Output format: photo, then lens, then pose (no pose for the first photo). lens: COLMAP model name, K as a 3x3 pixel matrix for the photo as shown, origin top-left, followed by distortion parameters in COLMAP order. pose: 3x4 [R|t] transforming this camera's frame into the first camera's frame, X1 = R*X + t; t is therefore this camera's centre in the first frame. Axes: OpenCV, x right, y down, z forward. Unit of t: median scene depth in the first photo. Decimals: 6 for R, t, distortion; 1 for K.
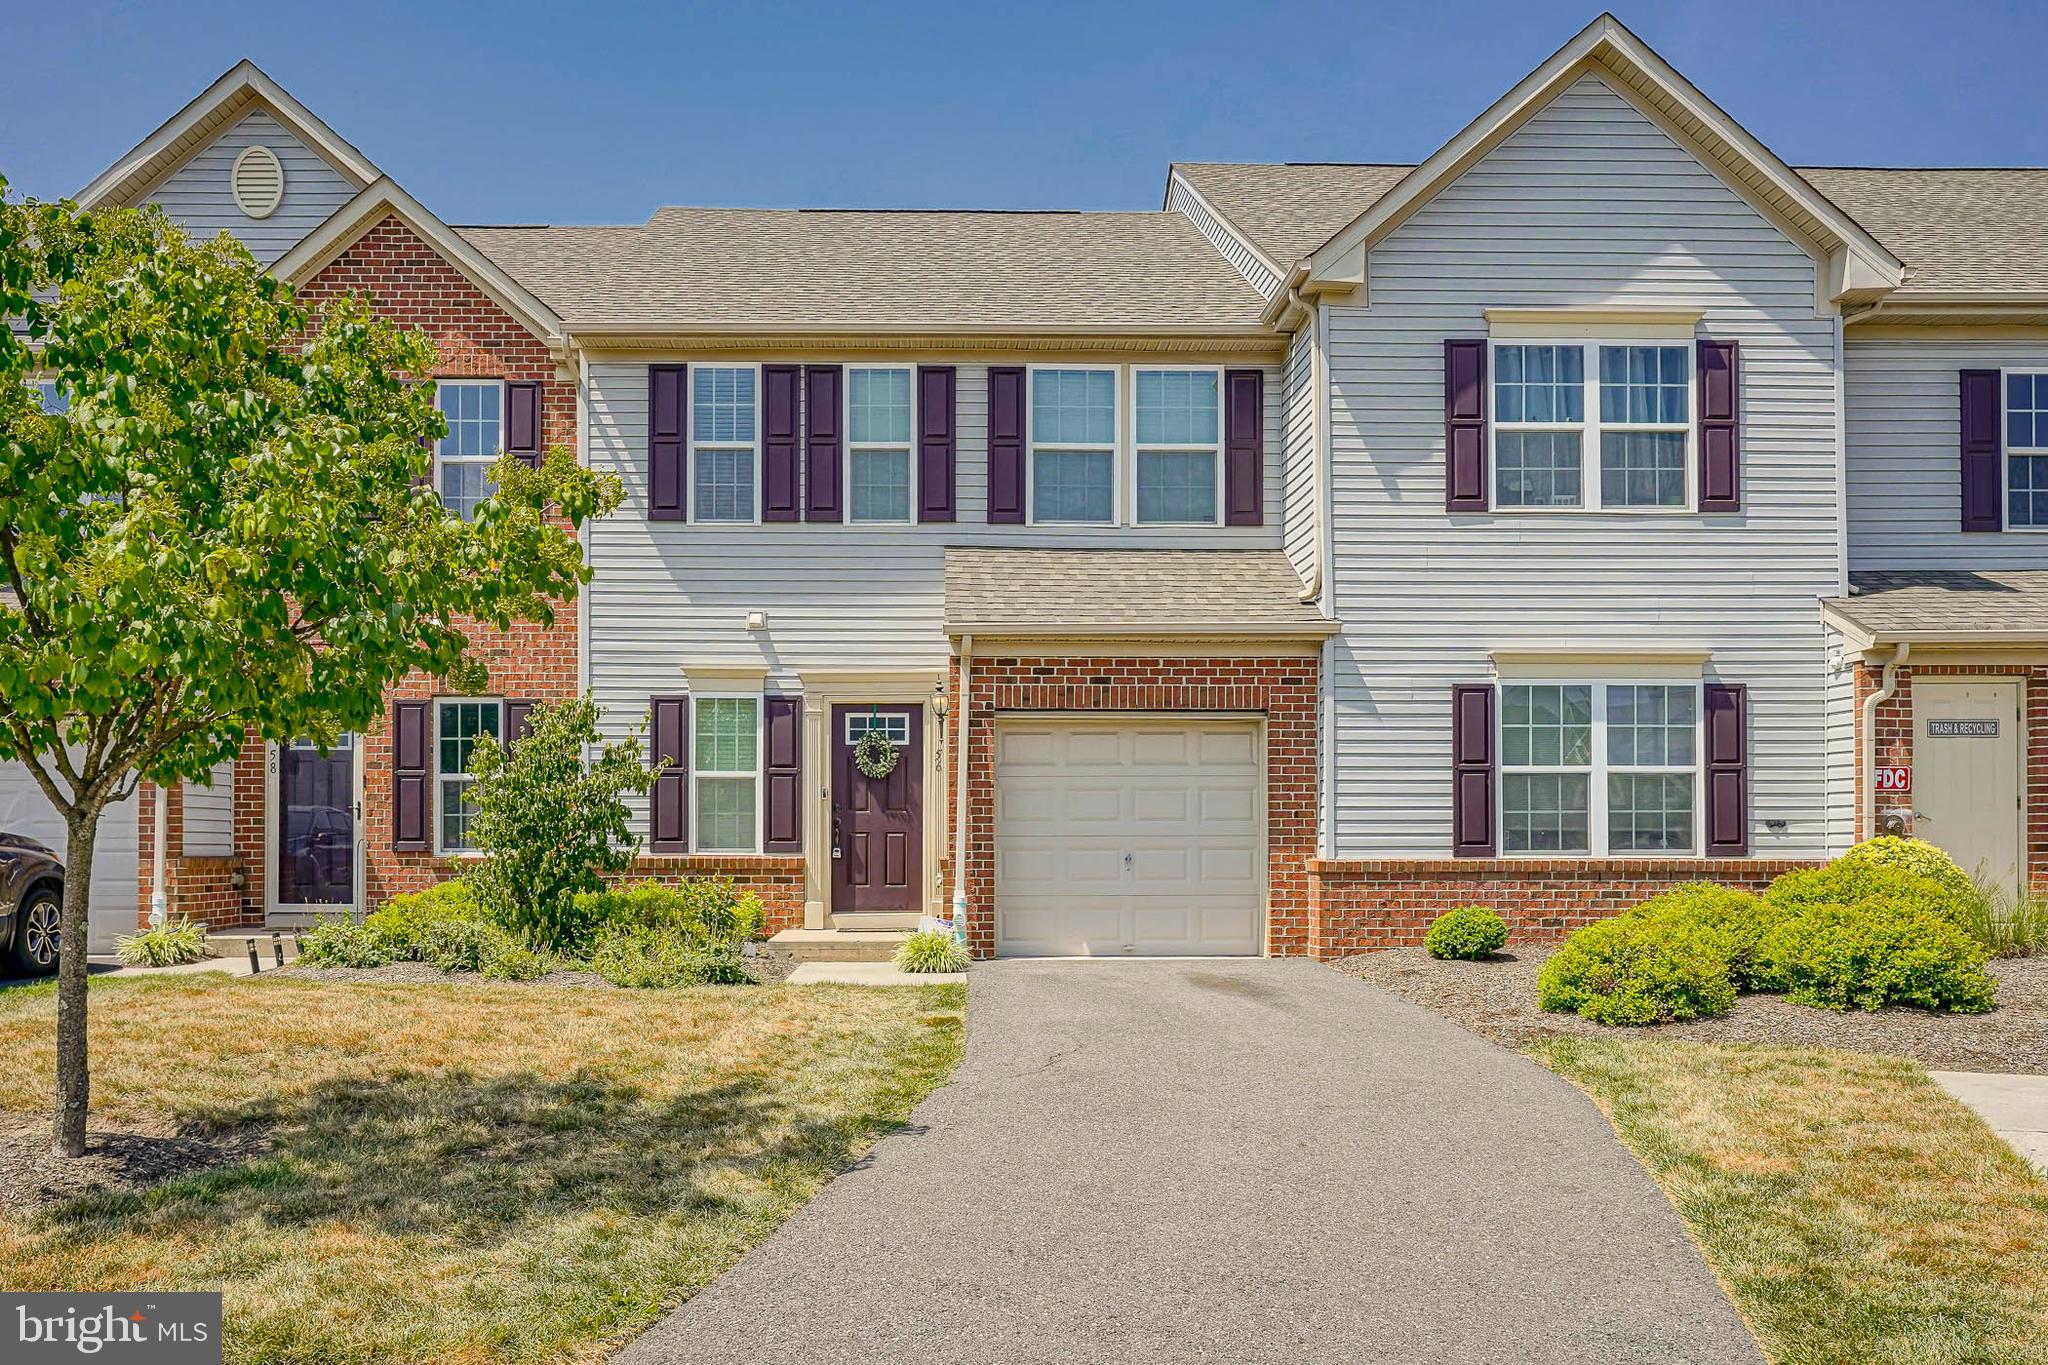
lens RADIAL K [[1330.1, 0, 1255.3], [0, 1330.1, 707.6], [0, 0, 1]] dist [-0.003418, 0.001954]
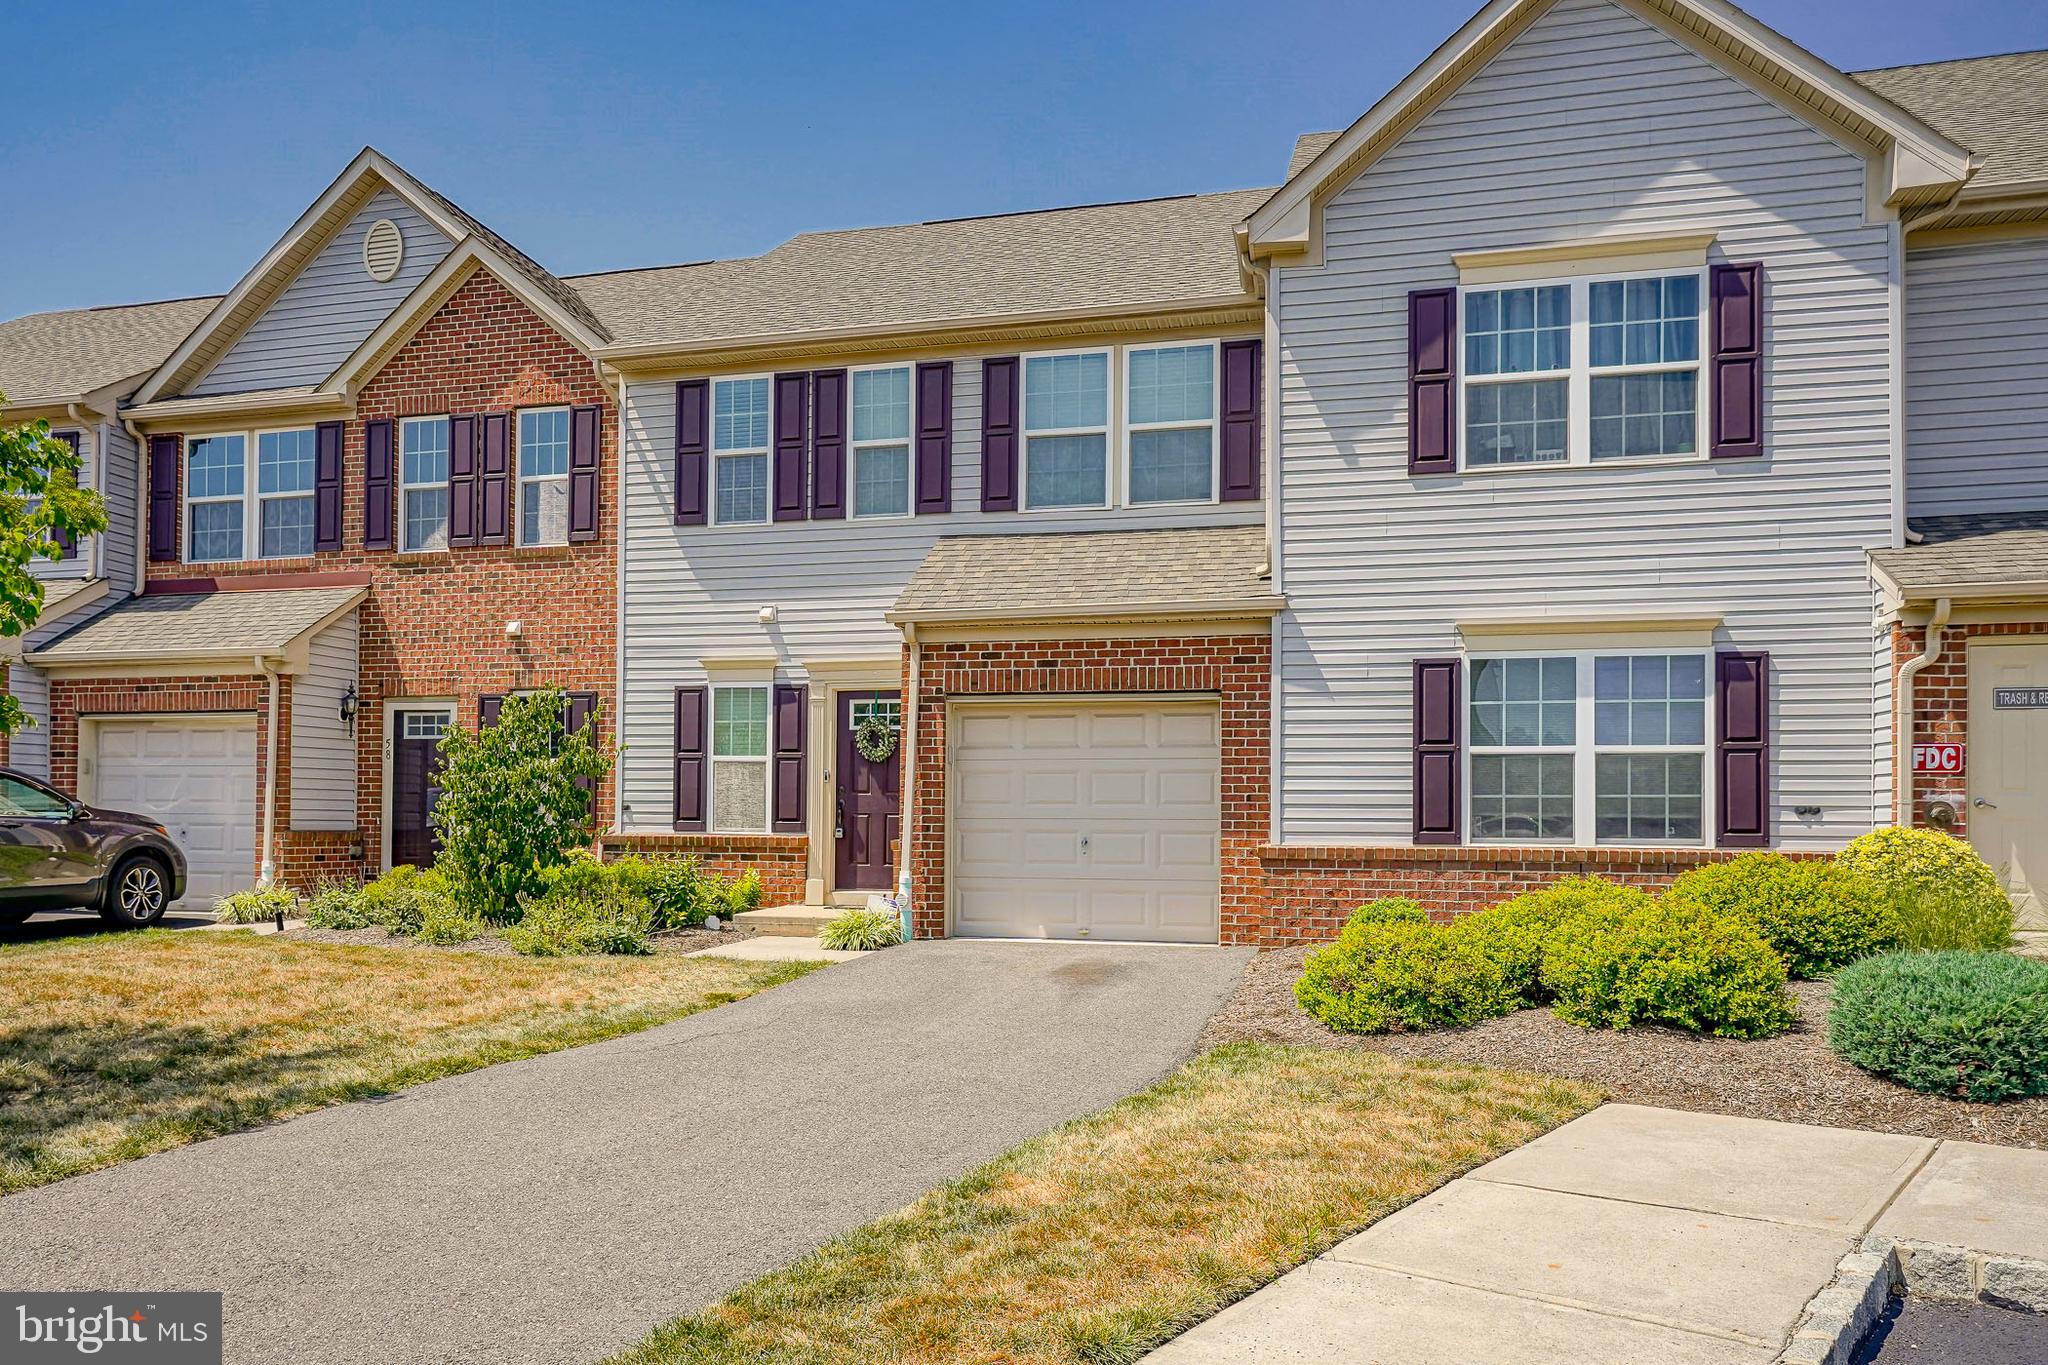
lens RADIAL K [[1330.1, 0, 1031.4], [0, 1330.1, 688.5], [0, 0, 1]] dist [-0.003418, 0.001954]
pose [[0.966979, -0.017482, -0.254256, 0.120251], [0.017306, 0.999846, -0.002932, 0.000962], [0.254269, -0.001565, 0.967132, 0.026233]]
